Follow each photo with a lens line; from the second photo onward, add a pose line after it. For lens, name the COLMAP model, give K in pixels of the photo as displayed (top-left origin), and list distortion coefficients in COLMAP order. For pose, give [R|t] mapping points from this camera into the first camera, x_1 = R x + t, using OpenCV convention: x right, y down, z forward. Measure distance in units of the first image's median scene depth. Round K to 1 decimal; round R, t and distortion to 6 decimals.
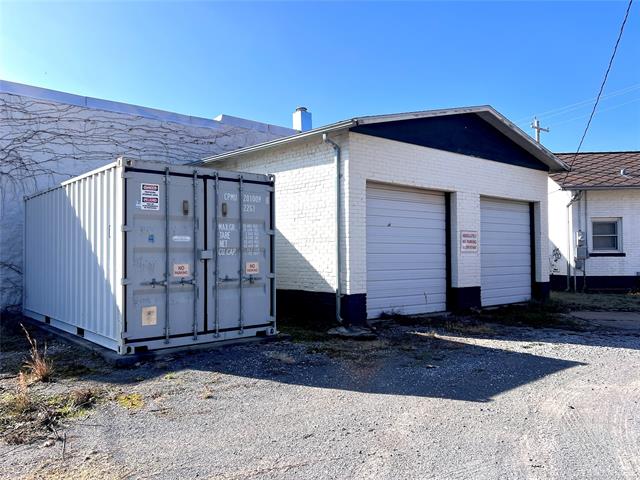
lens RADIAL K [[510.0, 0, 318.0], [0, 510.0, 243.3], [0, 0, 1]] dist [0.005068, -0.002102]
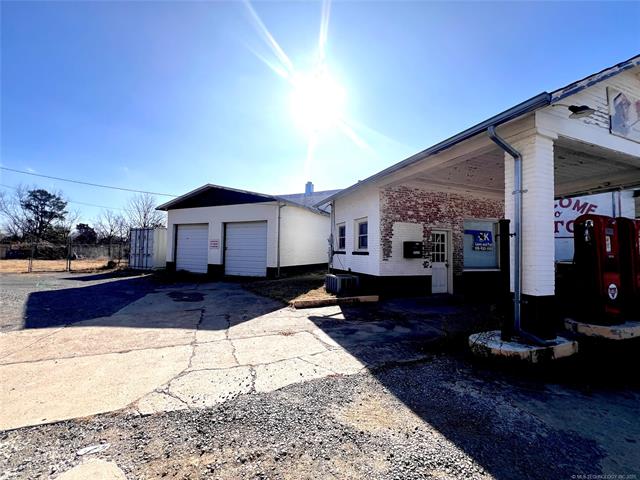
lens RADIAL K [[256.2, 0, 320.0], [0, 256.2, 240.0], [0, 0, 1]] dist [0.000375, 0.000131]
pose [[0.434739, -0.025387, -0.900198, 1.520487], [0.002712, 0.999635, -0.026882, 0.010795], [0.900552, 0.009245, 0.434650, 0.927067]]
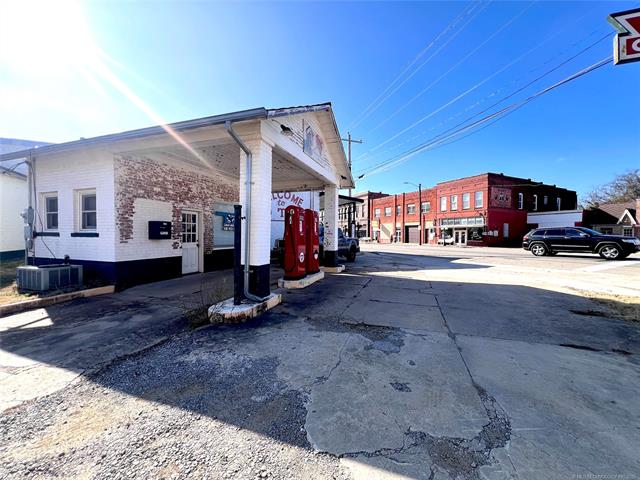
lens RADIAL K [[256.2, 0, 320.0], [0, 256.2, 240.0], [0, 0, 1]] dist [0.000375, 0.000131]
pose [[0.968423, 0.019066, -0.248581, 1.550079], [-0.006857, 0.998731, 0.049886, 0.009149], [0.249217, -0.046606, 0.967326, 0.933683]]
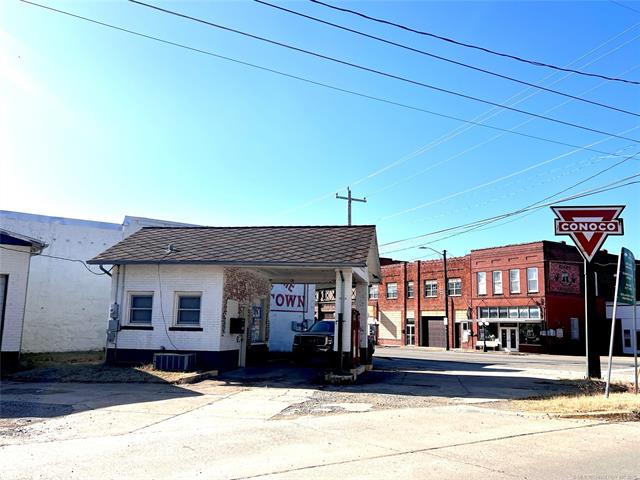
lens RADIAL K [[571.6, 0, 320.0], [0, 571.6, 240.0], [0, 0, 1]] dist [0.047869, -0.001911]
pose [[0.995100, 0.016606, -0.097469, 1.413632], [-0.029038, 0.991407, -0.127549, -0.021510], [0.094513, 0.129754, 0.987031, -0.163318]]
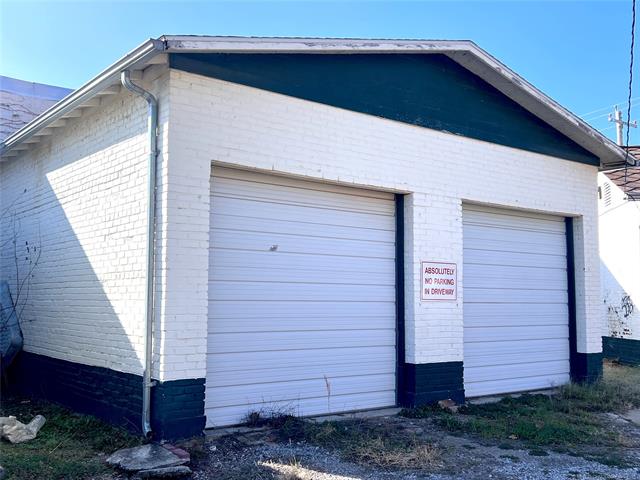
lens RADIAL K [[673.4, 0, 323.0], [0, 673.4, 243.5], [0, 0, 1]] dist [0.104883, -0.219919]
pose [[0.999492, 0.007817, -0.030905, 0.185677], [-0.009740, 0.997993, -0.062575, 0.002909], [0.030354, 0.062844, 0.997562, 0.242614]]
